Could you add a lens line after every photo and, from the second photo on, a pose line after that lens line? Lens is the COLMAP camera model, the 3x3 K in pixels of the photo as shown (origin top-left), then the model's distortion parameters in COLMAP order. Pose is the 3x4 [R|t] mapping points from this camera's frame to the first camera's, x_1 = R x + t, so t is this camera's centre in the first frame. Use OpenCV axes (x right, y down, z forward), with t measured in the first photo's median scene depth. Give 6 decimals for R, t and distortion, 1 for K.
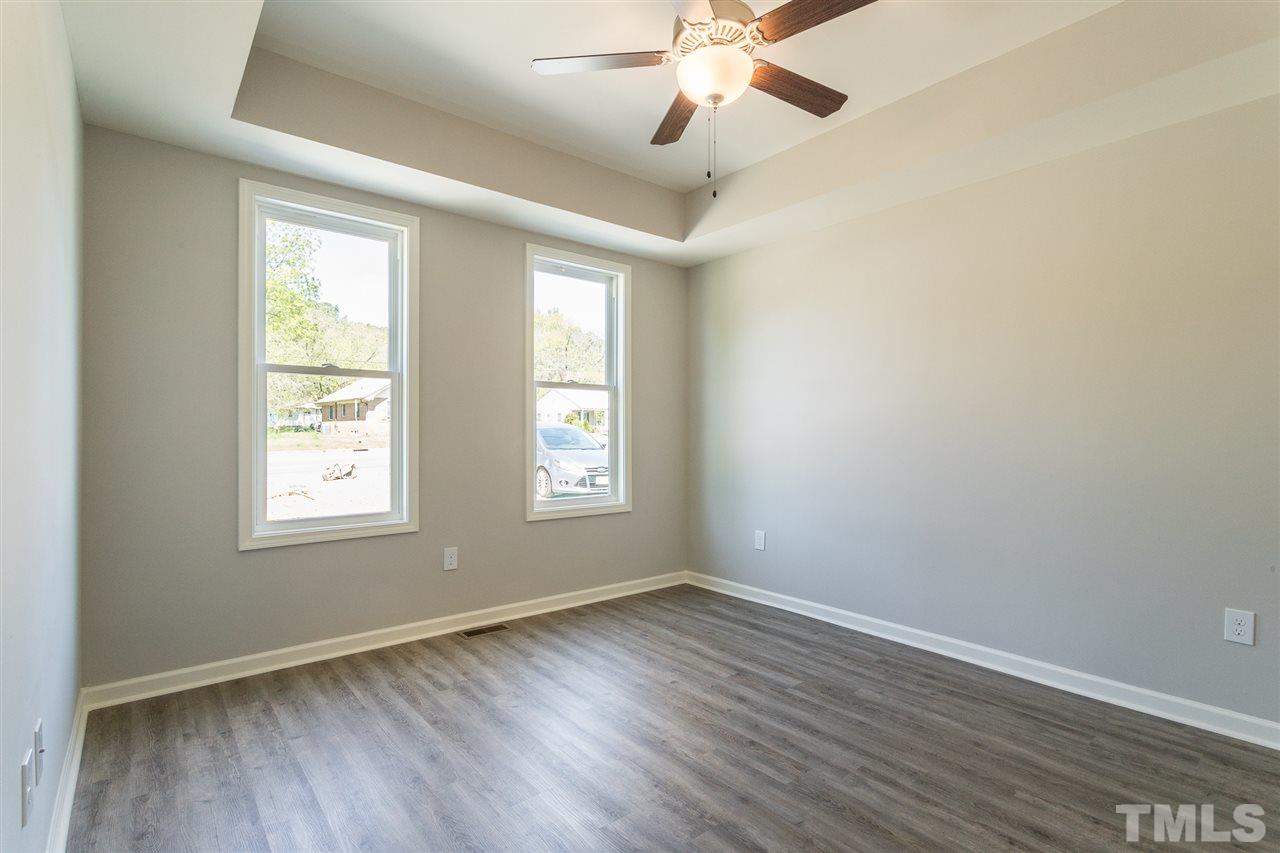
lens RADIAL K [[610.9, 0, 641.1], [0, 610.9, 435.1], [0, 0, 1]] dist [0.002694, 0.001306]
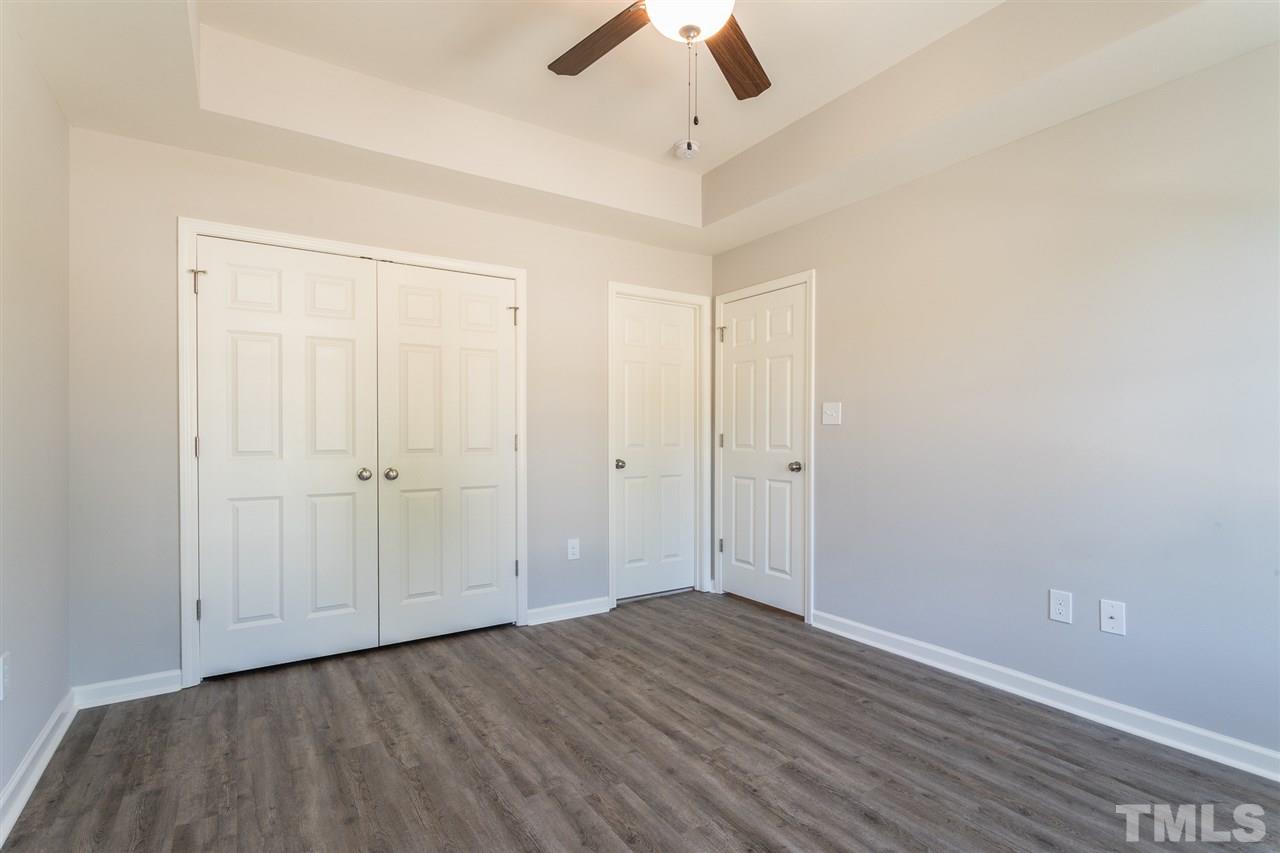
lens RADIAL K [[610.9, 0, 641.1], [0, 610.9, 435.1], [0, 0, 1]] dist [0.002694, 0.001306]
pose [[-0.993971, -0.001606, 0.109633, 0.094958], [-0.000878, 0.999977, 0.006690, -0.001619], [-0.109641, 0.006553, -0.993950, 1.898777]]
